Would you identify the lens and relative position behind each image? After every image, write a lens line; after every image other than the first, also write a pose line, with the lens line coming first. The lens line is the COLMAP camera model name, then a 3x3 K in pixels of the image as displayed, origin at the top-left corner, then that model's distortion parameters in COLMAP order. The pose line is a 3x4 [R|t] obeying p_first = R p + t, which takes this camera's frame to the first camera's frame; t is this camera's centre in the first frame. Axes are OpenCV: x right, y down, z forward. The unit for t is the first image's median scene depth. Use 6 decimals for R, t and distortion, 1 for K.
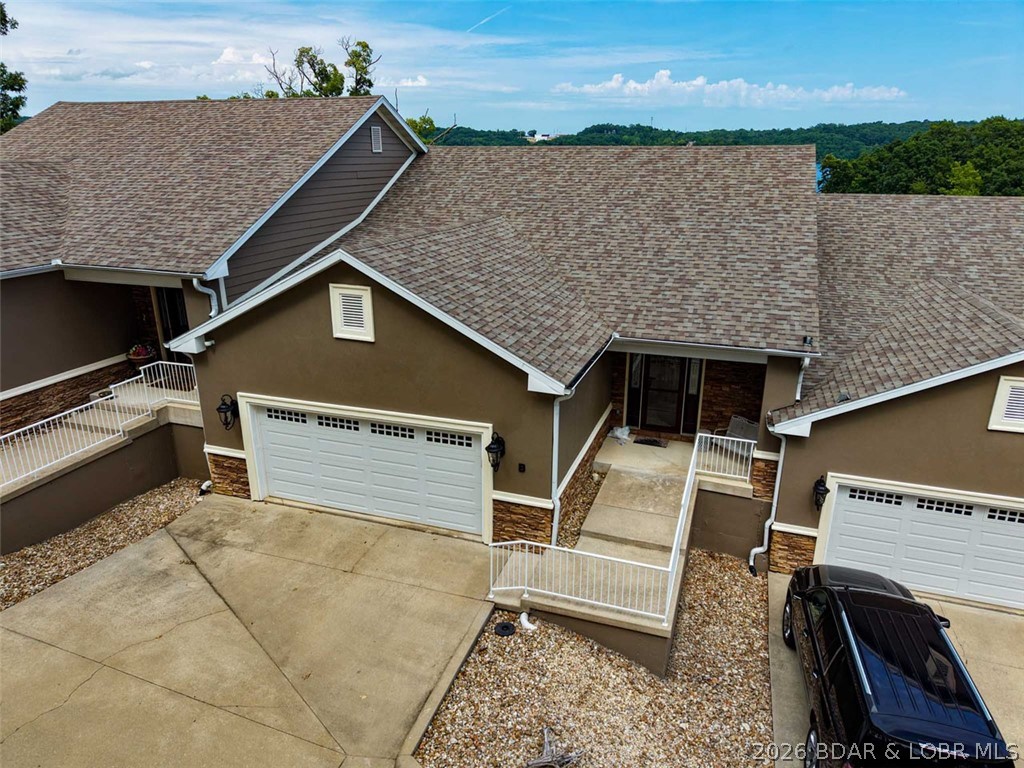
lens RADIAL K [[687.0, 0, 505.1], [0, 687.0, 383.9], [0, 0, 1]] dist [0.010365, -0.002895]
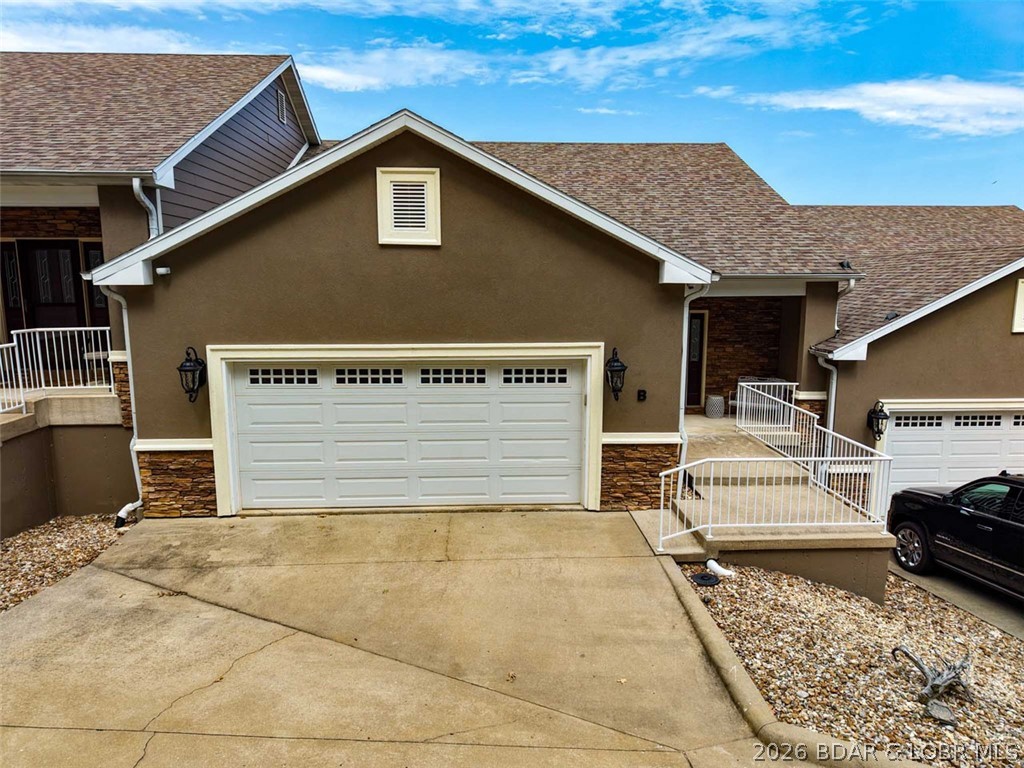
lens RADIAL K [[691.4, 0, 512.0], [0, 691.4, 384.0], [0, 0, 1]] dist [0.002908, 0.003011]
pose [[0.928290, -0.057029, 0.367457, -0.382229], [0.119496, 0.981507, -0.149547, 0.197535], [-0.352133, 0.182732, 0.917939, 0.292754]]
